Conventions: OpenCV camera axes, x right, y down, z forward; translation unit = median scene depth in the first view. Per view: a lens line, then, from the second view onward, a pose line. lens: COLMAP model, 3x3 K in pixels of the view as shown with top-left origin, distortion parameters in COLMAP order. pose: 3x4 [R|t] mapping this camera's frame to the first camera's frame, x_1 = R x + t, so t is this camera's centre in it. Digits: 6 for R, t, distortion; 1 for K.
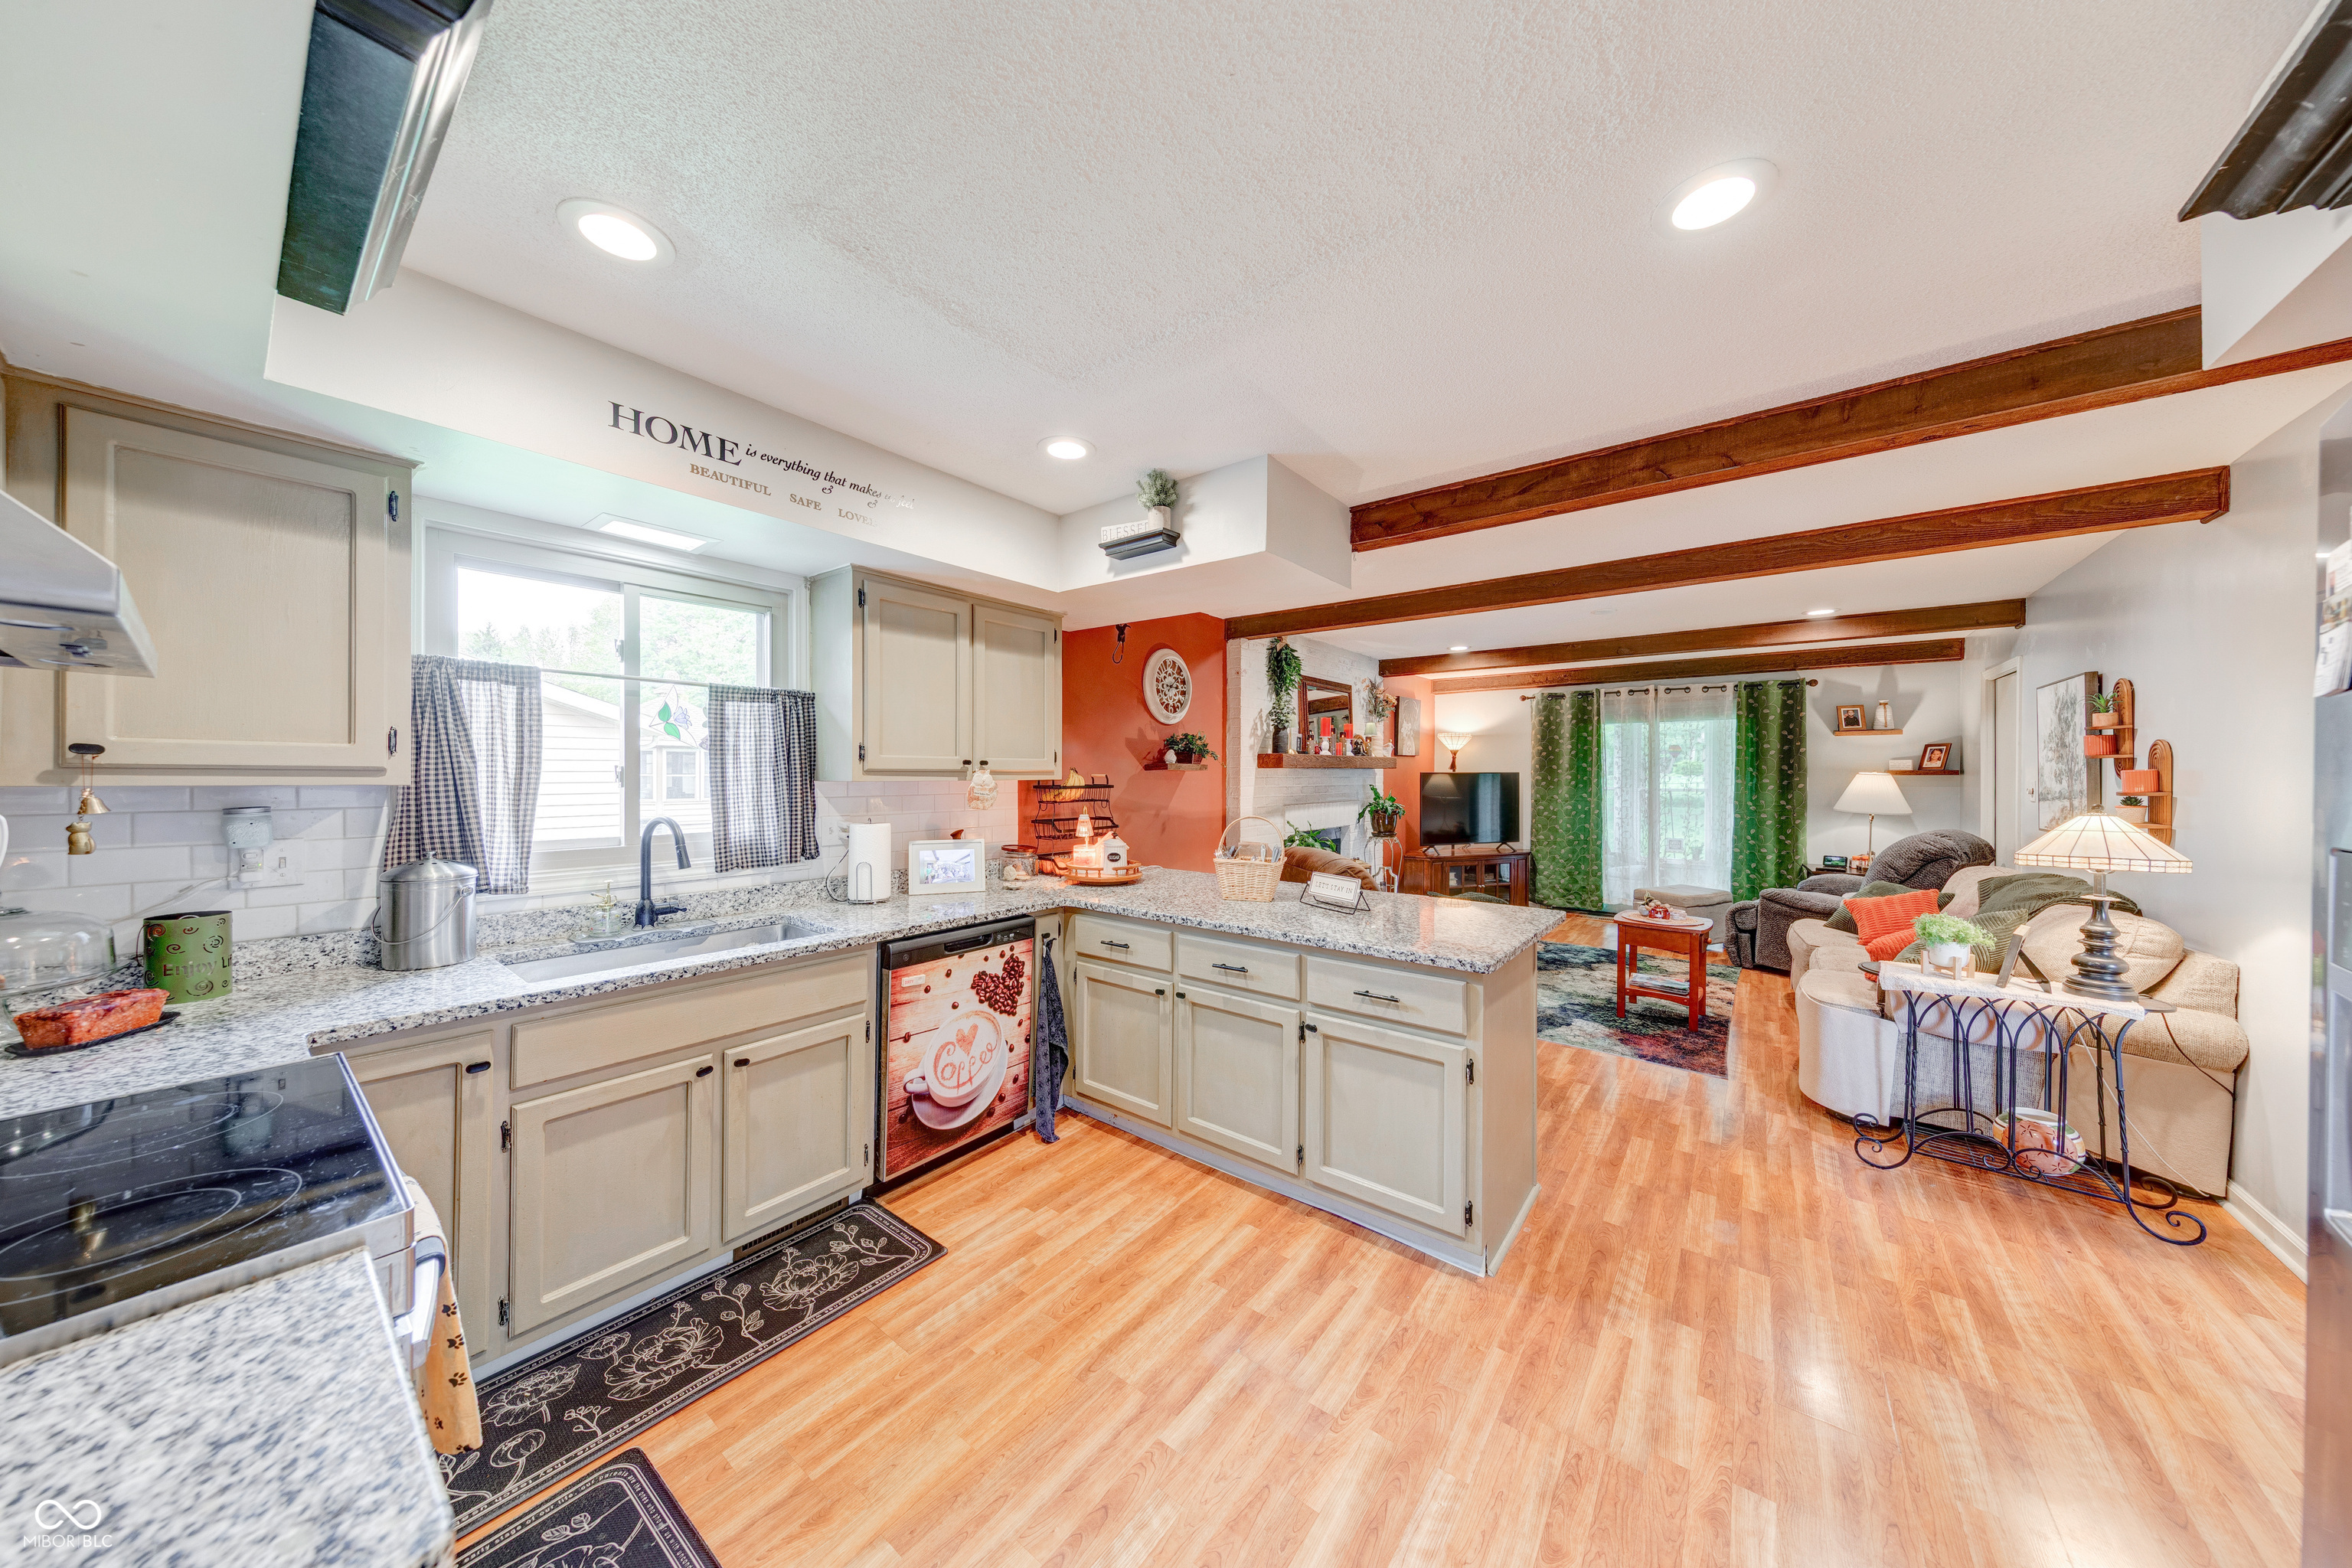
lens RADIAL K [[742.0, 0, 1186.4], [0, 742.0, 779.2], [0, 0, 1]] dist [0.006702, -0.000375]
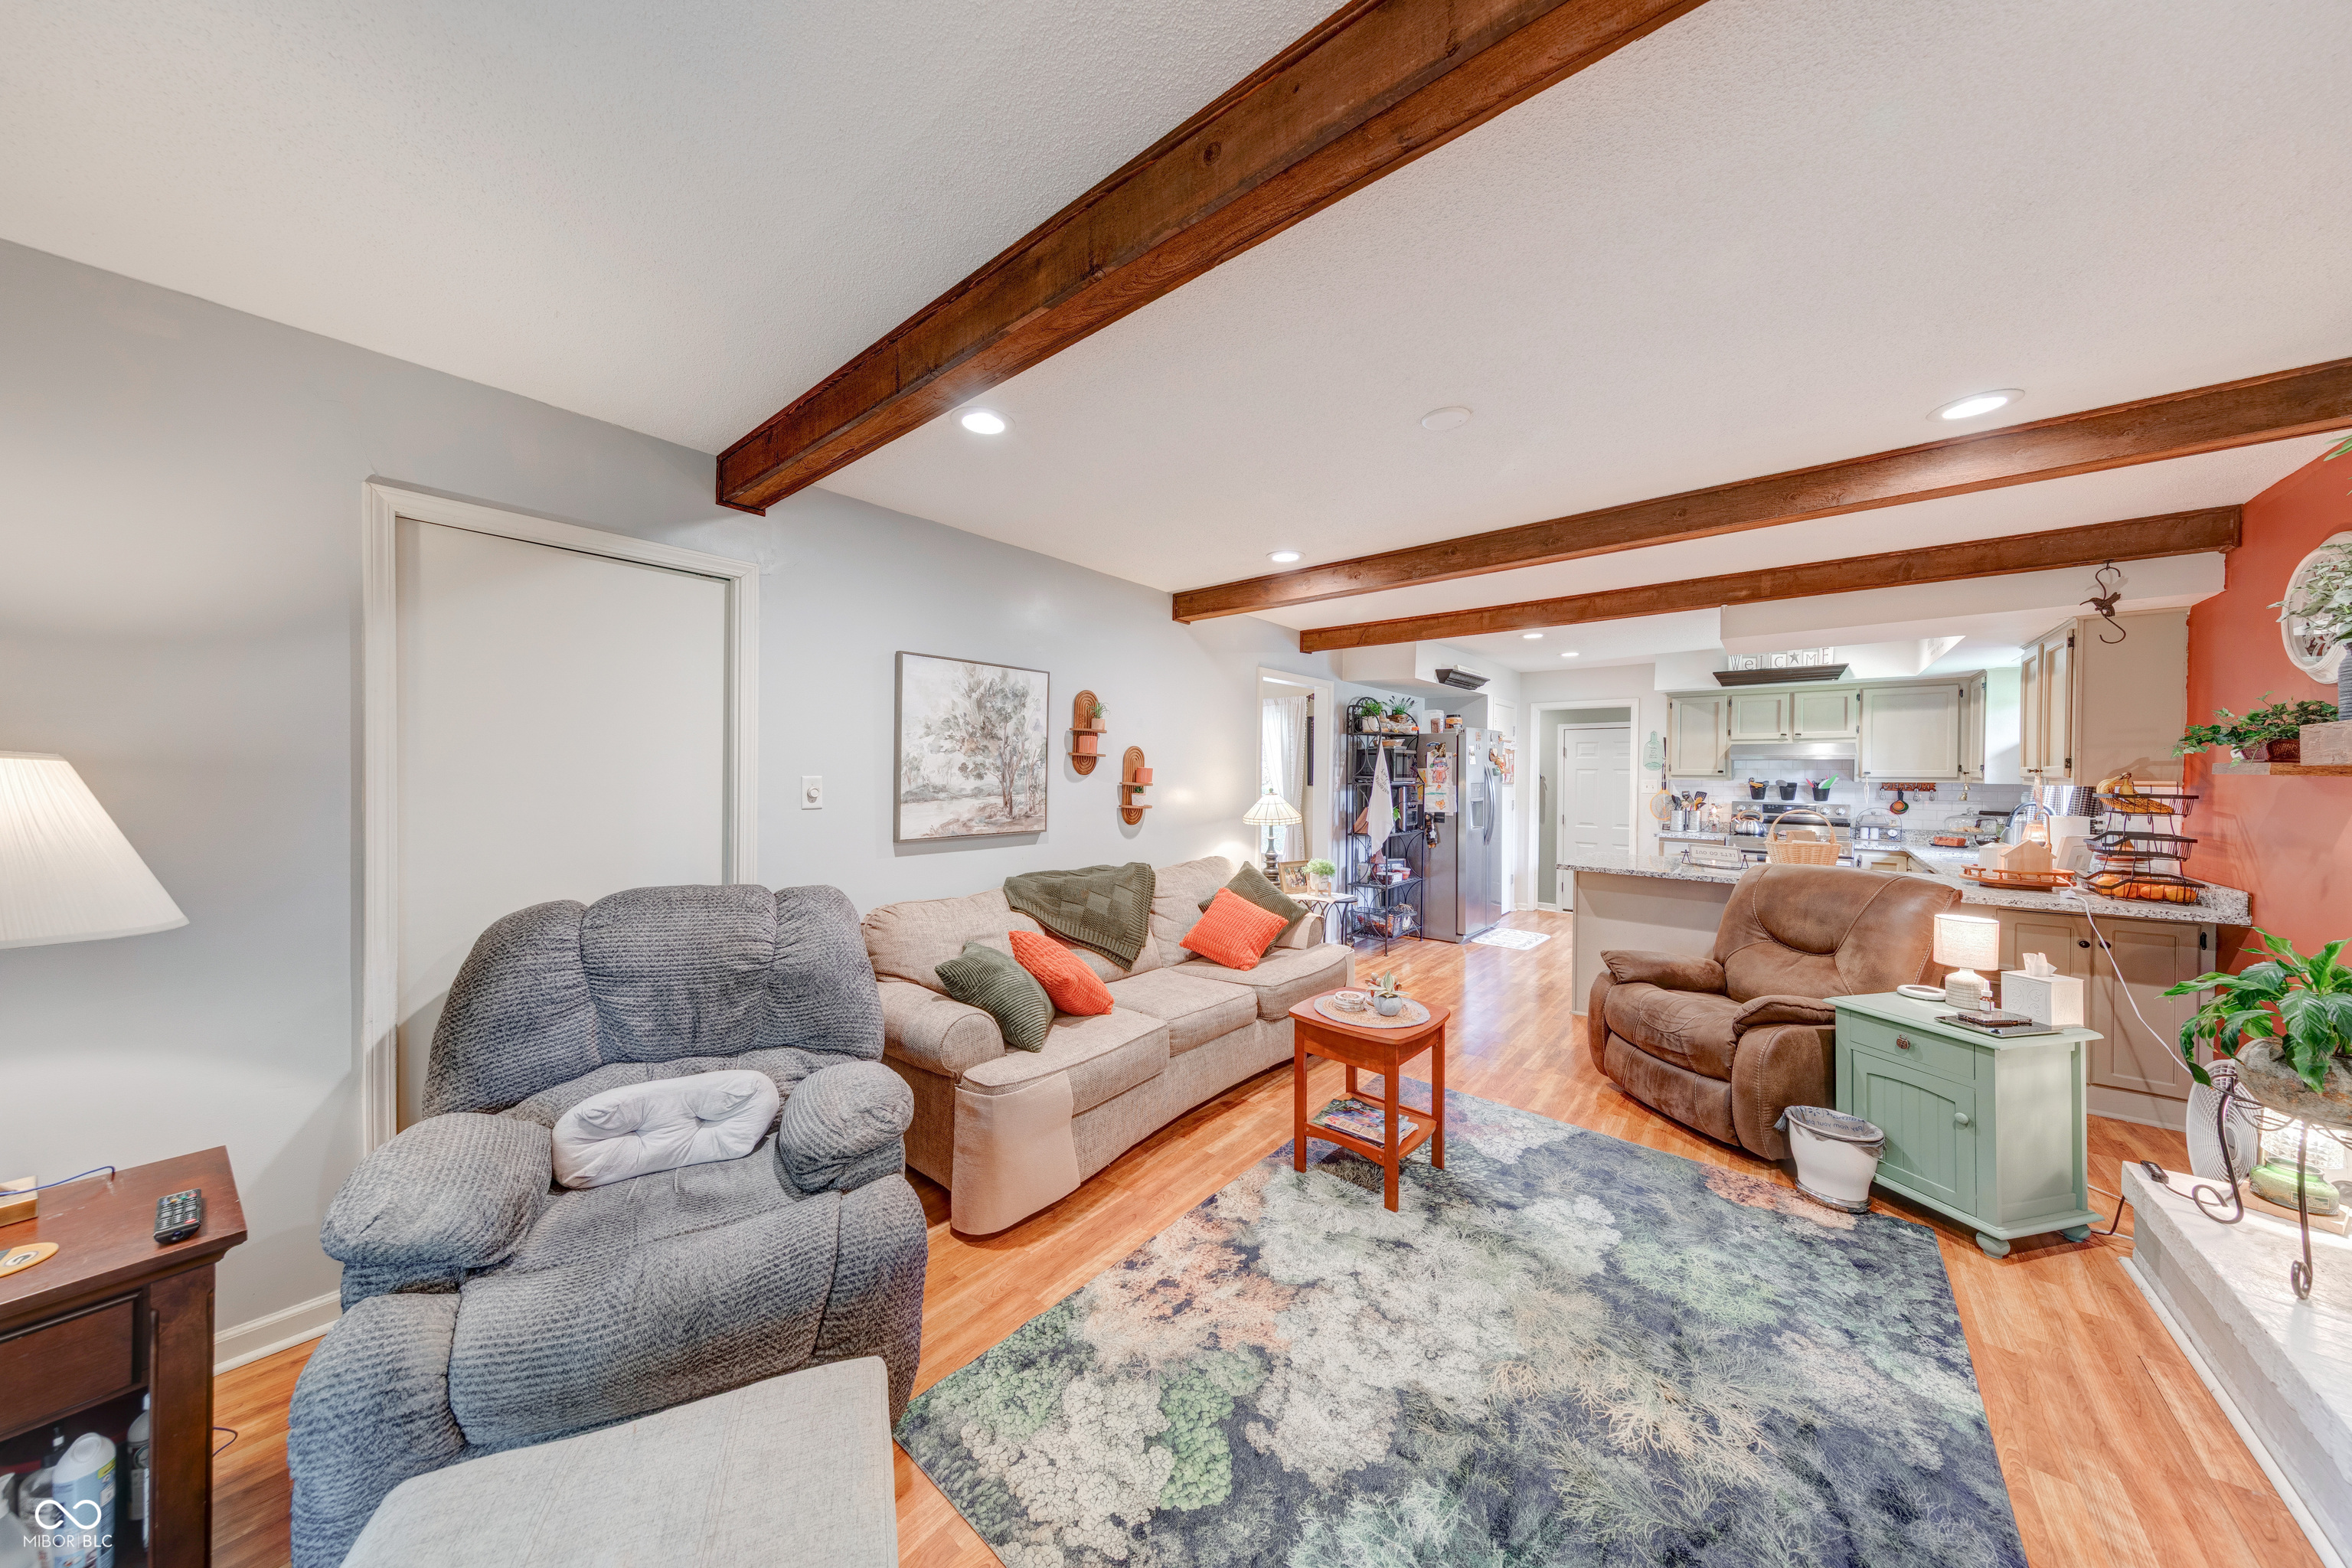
lens RADIAL K [[742.0, 0, 1187.8], [0, 742.0, 780.0], [0, 0, 1]] dist [0.006702, -0.000375]
pose [[-0.999499, -0.011617, 0.029442, 0.735520], [-0.011090, 0.999776, 0.018026, -0.009522], [-0.029644, 0.017690, -0.999404, 1.531609]]
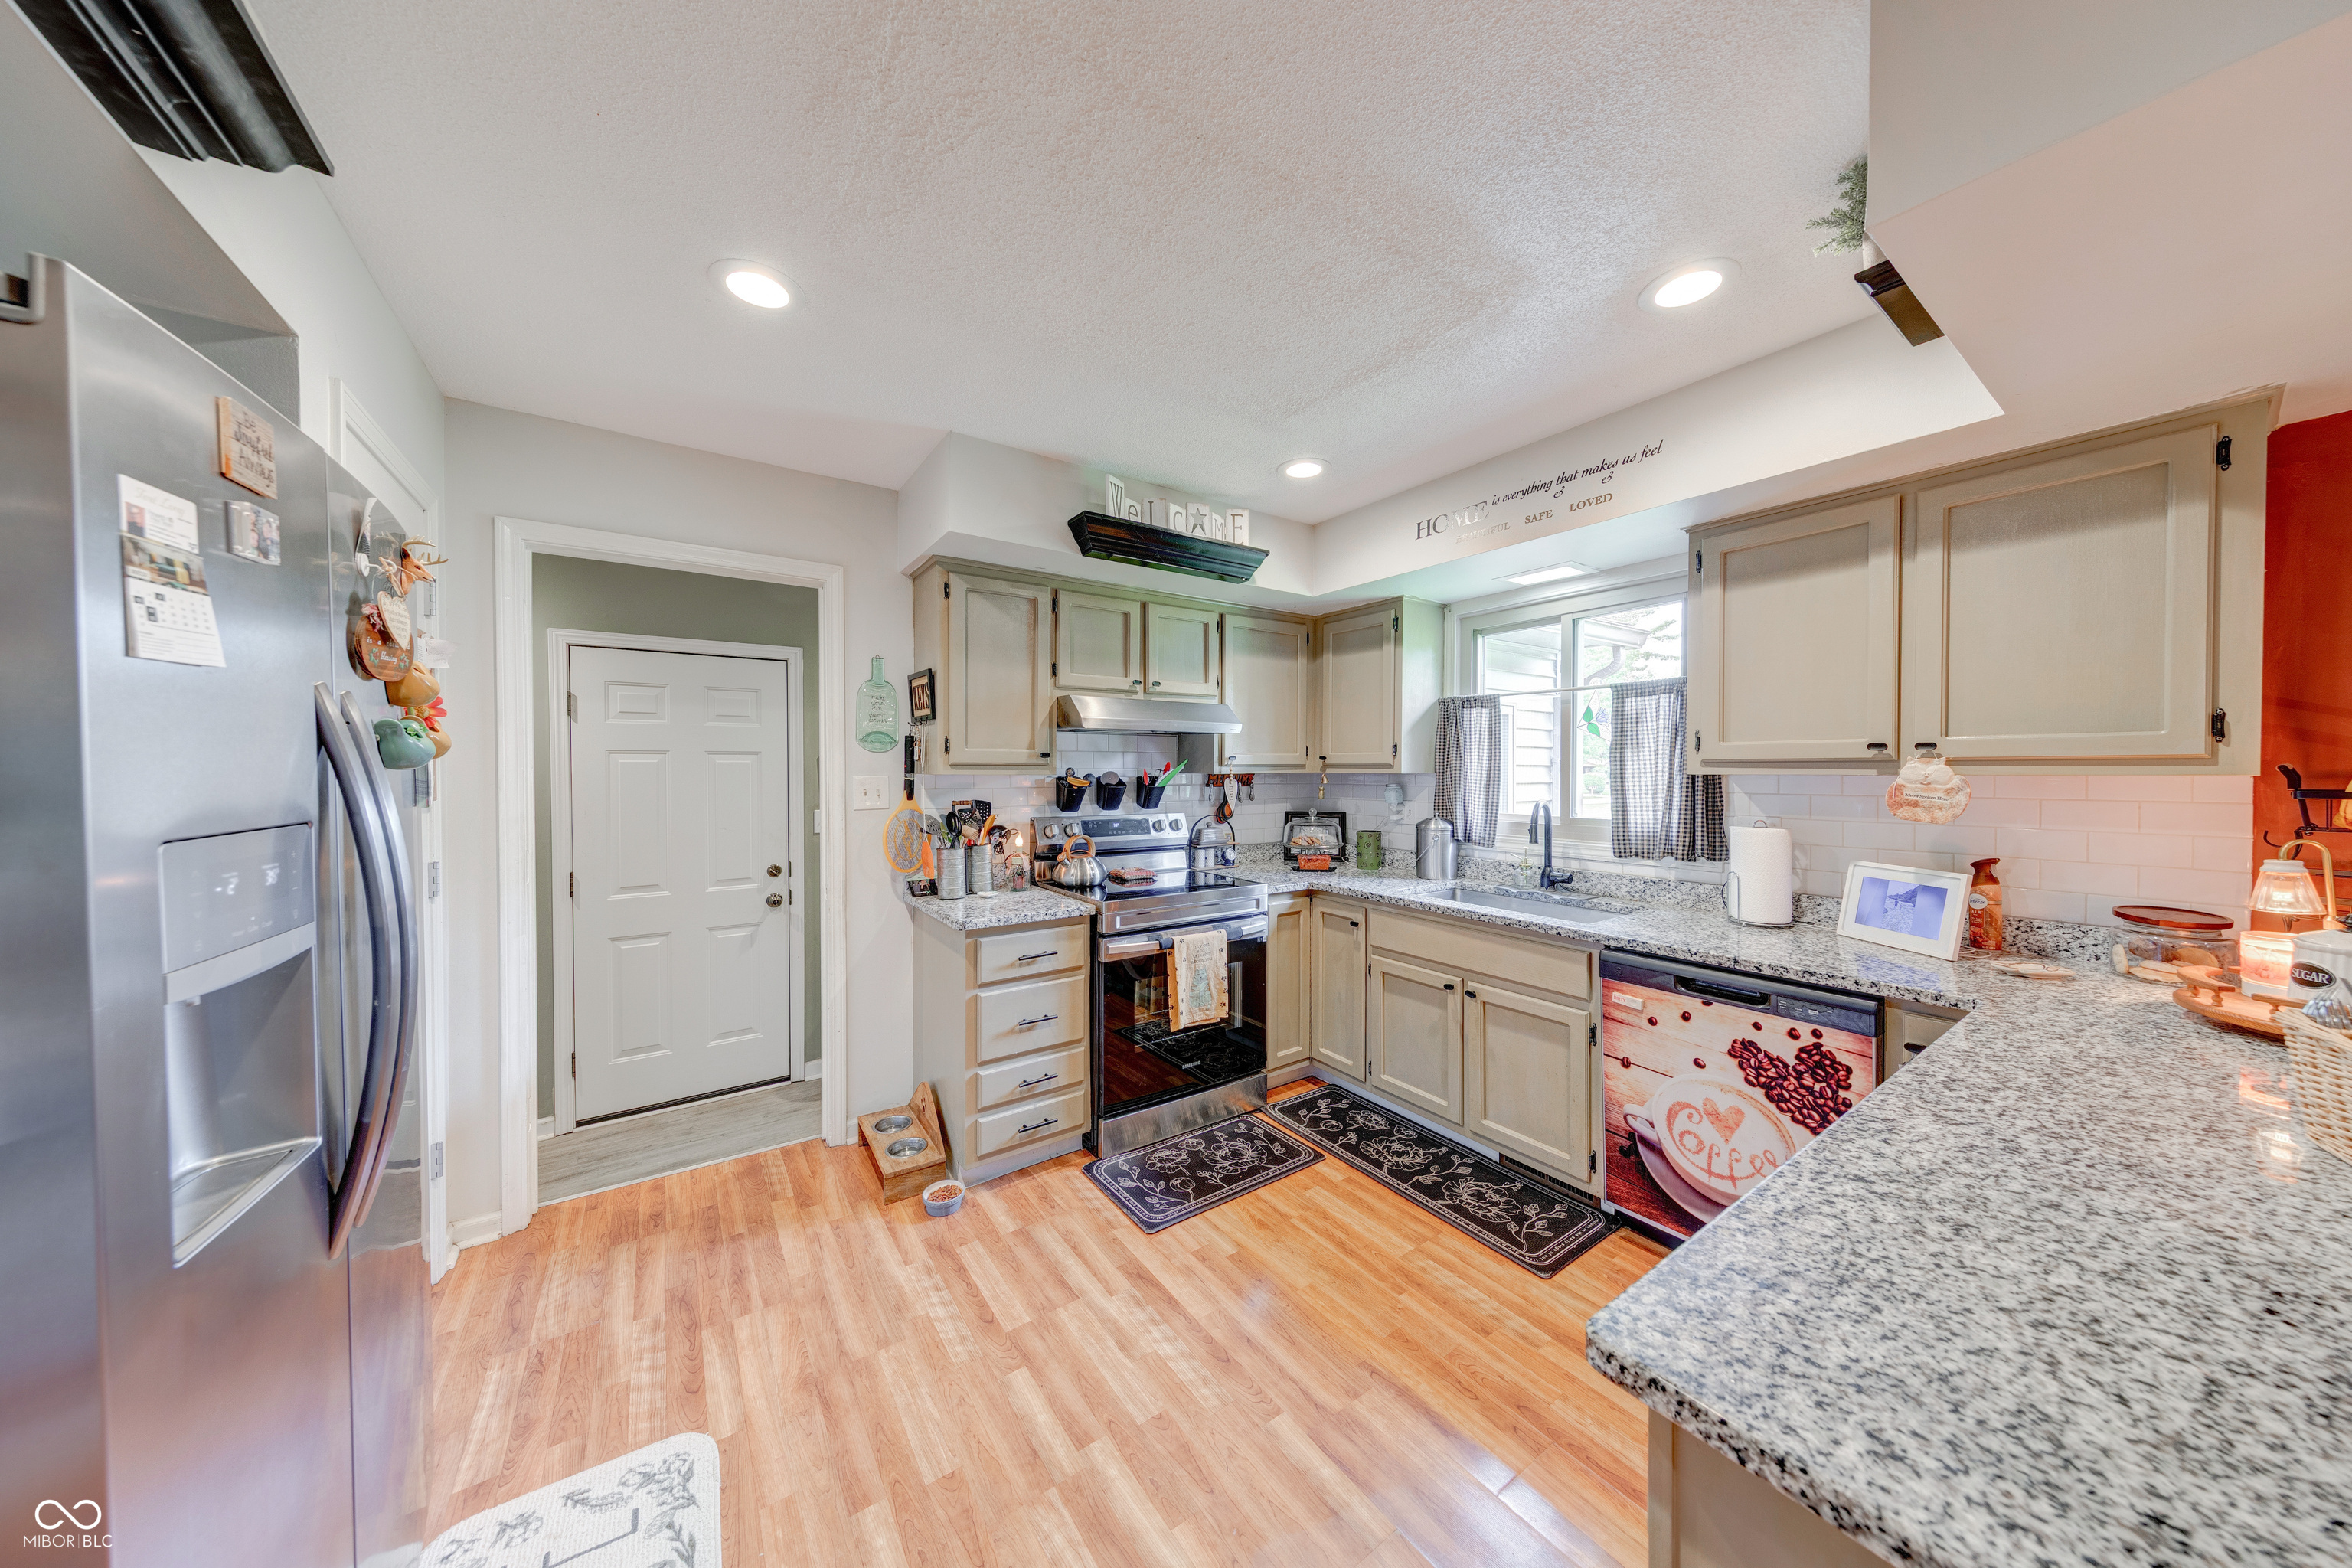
lens RADIAL K [[742.0, 0, 1167.7], [0, 742.0, 778.5], [0, 0, 1]] dist [0.006702, -0.000375]
pose [[-0.314237, 0.010058, -0.949291, 0.339669], [-0.005587, 0.999907, 0.012444, 0.000409], [0.949328, 0.009214, -0.314151, 0.403966]]
